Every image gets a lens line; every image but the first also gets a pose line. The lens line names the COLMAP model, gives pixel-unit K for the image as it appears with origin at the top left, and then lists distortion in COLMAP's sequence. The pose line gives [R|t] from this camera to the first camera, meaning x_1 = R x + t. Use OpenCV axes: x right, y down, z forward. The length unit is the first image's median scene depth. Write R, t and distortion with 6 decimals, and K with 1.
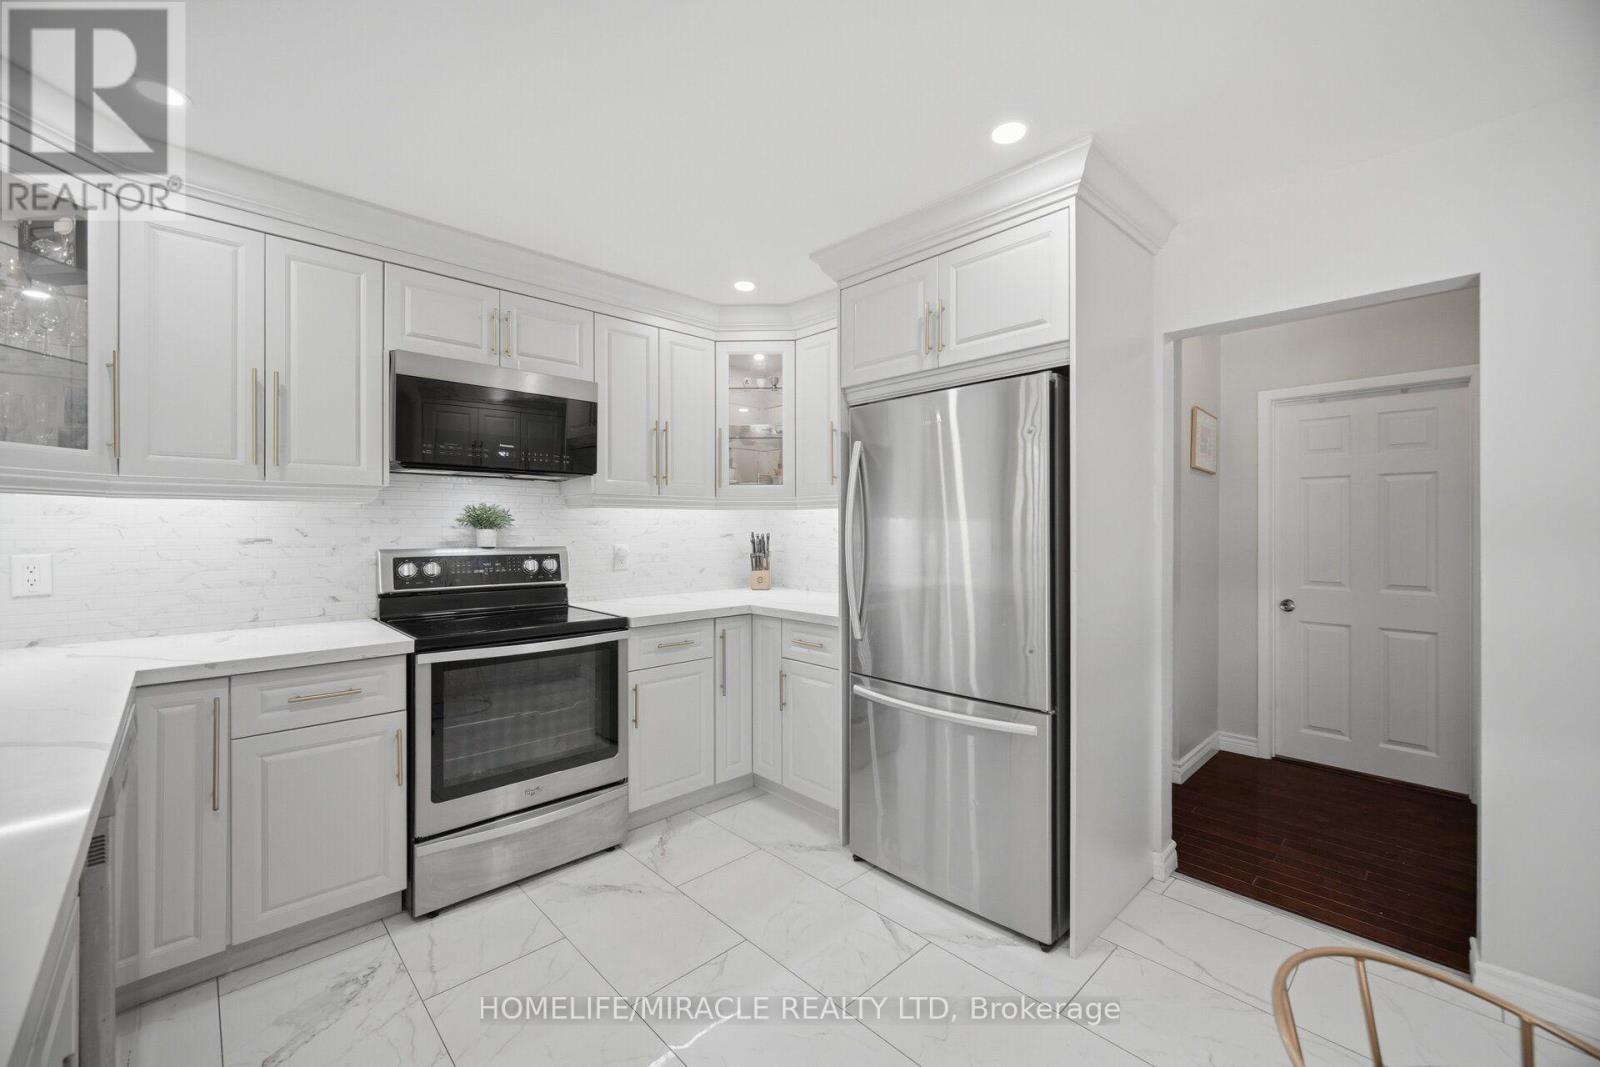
lens RADIAL K [[641.2, 0, 793.6], [0, 641.2, 528.4], [0, 0, 1]] dist [-0.000687, 0.000505]
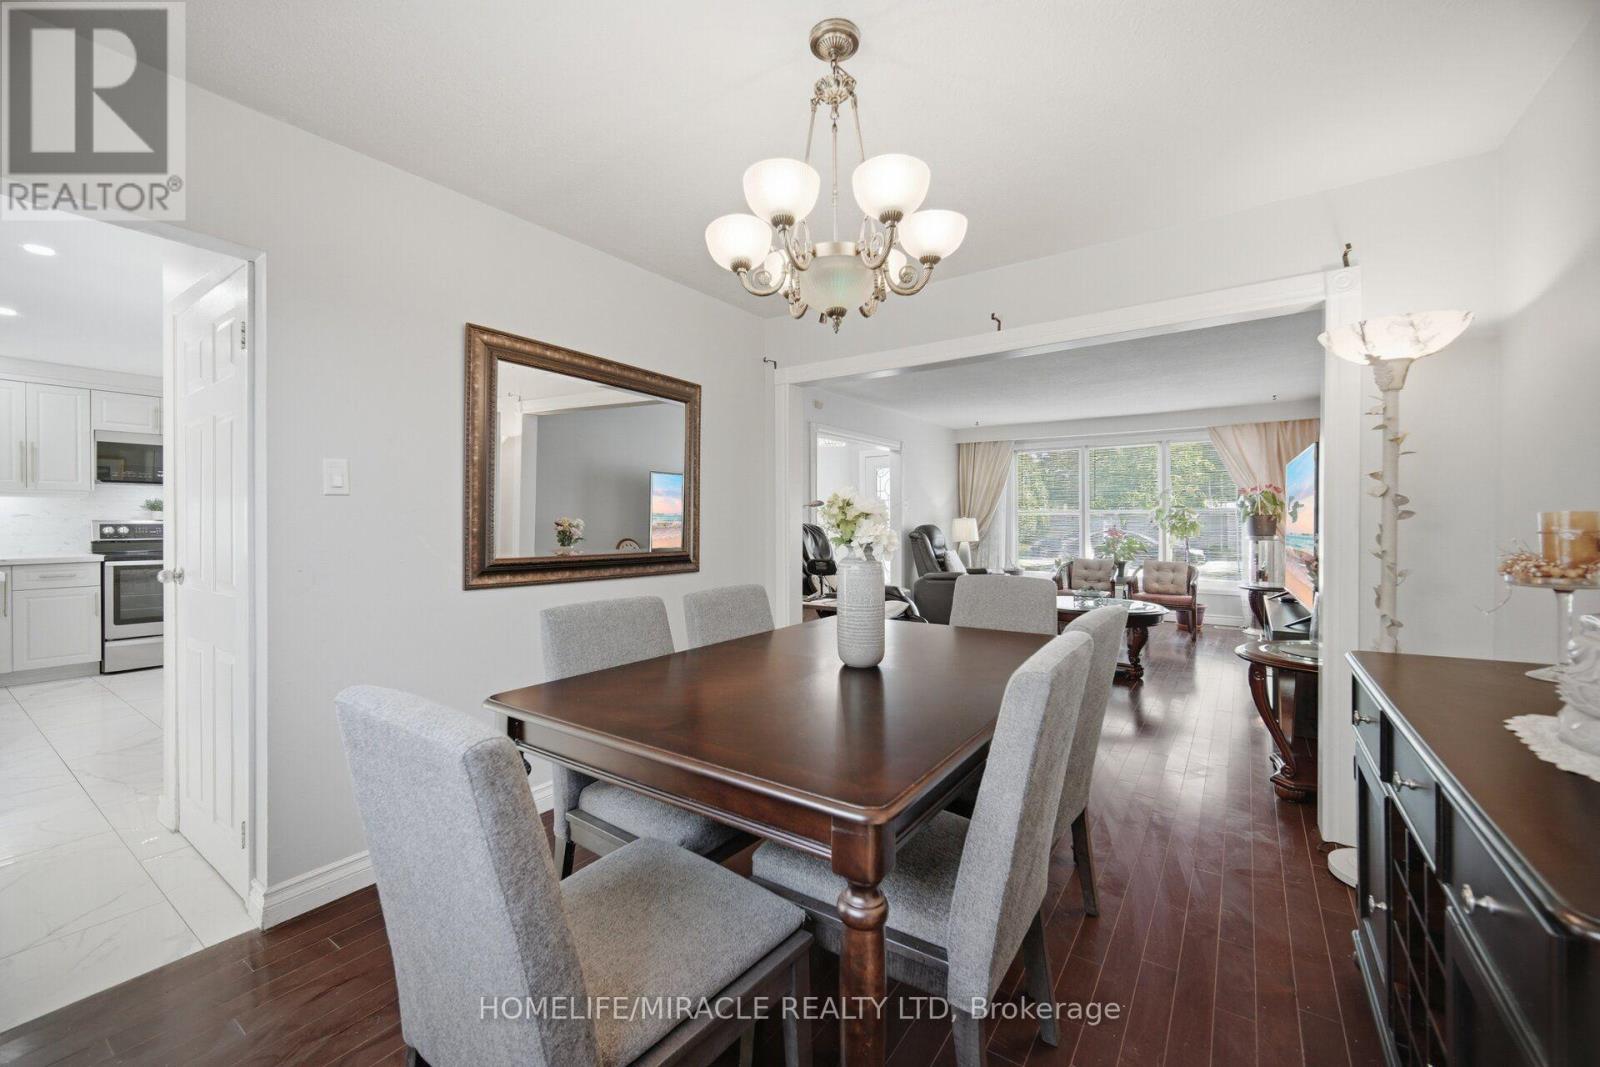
lens RADIAL K [[641.2, 0, 803.8], [0, 641.2, 530.5], [0, 0, 1]] dist [-0.000687, 0.000505]
pose [[0.978117, 0.001699, 0.208047, 1.414178], [-0.003367, 0.999965, 0.007661, 0.050464], [-0.208027, -0.008193, 0.978089, -1.817950]]
